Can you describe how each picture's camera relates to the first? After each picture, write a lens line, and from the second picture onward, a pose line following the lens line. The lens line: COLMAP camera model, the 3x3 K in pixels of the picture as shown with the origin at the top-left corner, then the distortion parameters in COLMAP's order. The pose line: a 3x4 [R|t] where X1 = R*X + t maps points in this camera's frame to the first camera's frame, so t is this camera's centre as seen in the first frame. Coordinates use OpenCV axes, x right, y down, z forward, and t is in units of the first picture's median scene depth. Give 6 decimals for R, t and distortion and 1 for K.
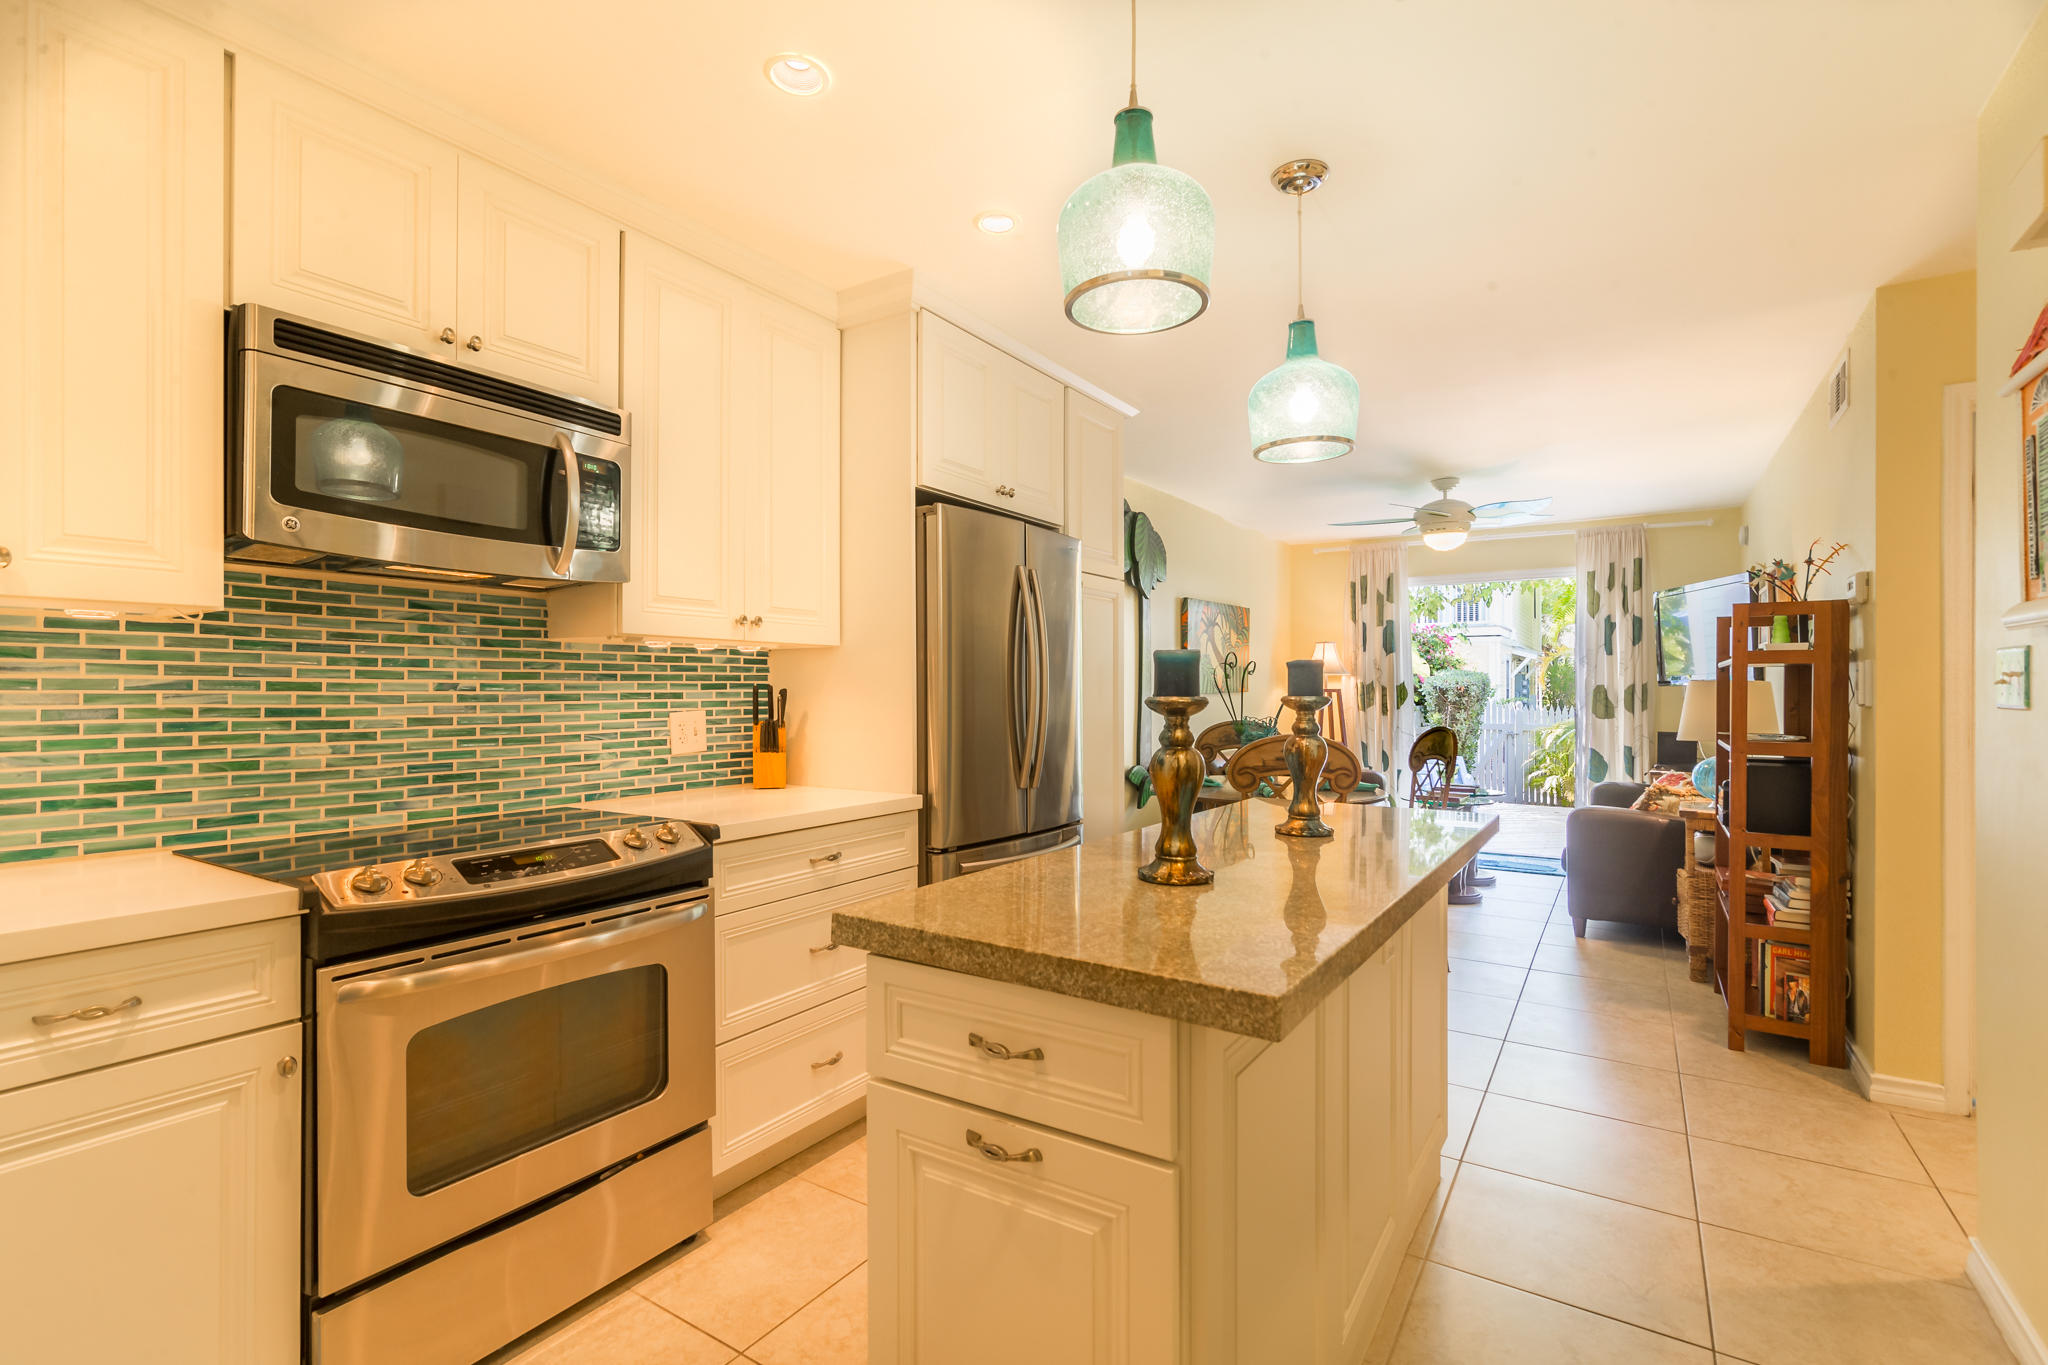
lens RADIAL K [[935.0, 0, 1024.6], [0, 935.0, 690.4], [0, 0, 1]] dist [-0.004161, -0.000255]
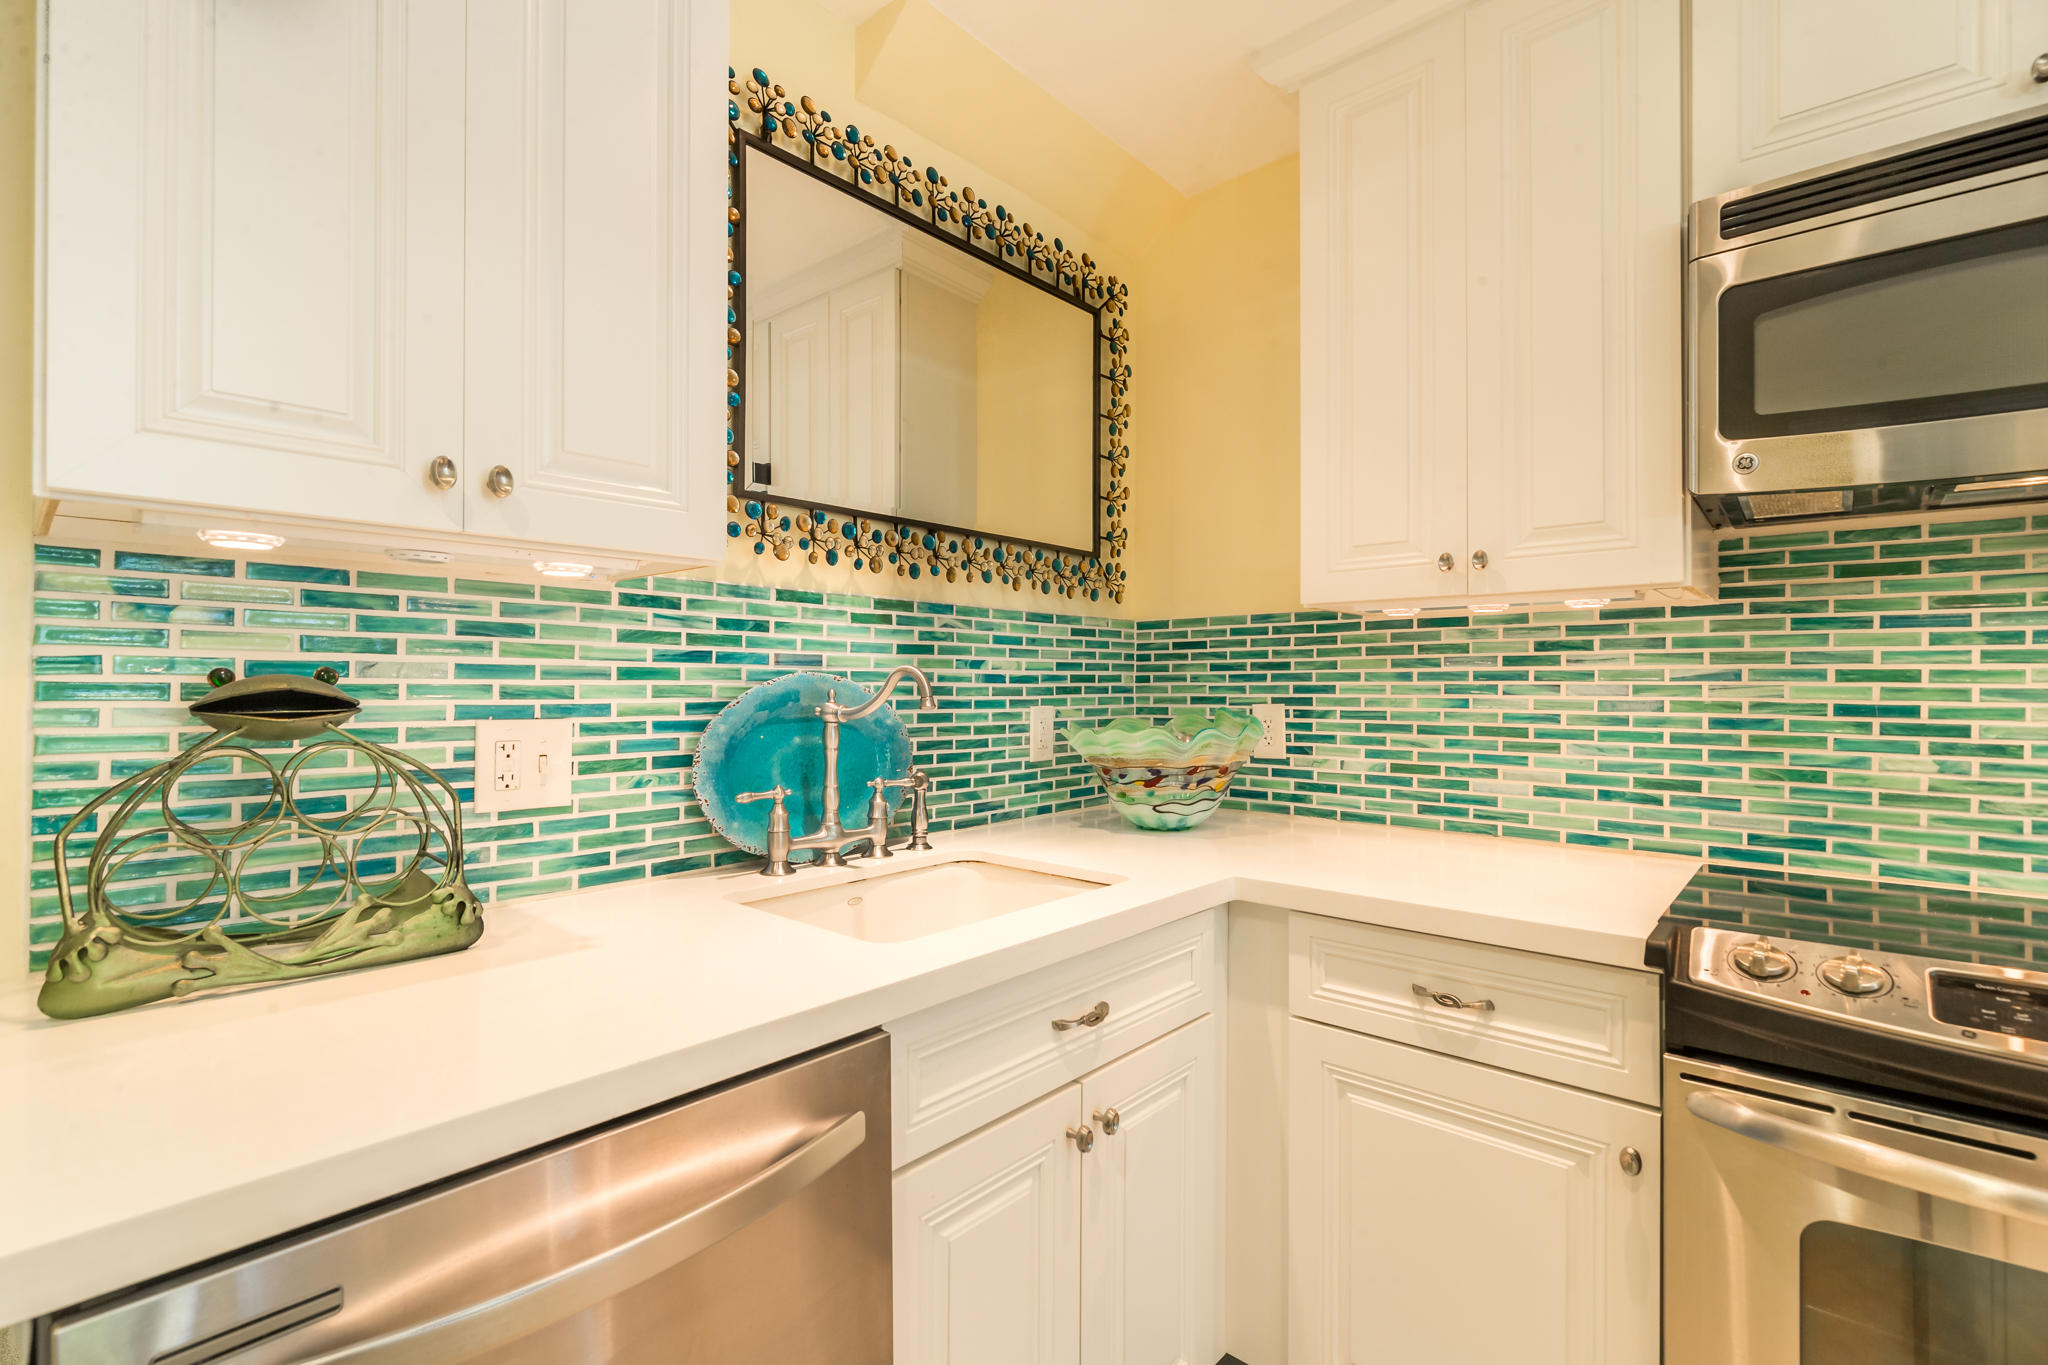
lens RADIAL K [[932.8, 0, 1044.3], [0, 932.8, 677.4], [0, 0, 1]] dist [0.001386, 0.000067]
pose [[-0.151820, -0.006189, -0.988389, 0.042752], [0.001047, 0.999979, -0.006422, 0.001085], [0.988408, -0.002010, -0.151810, 0.439349]]
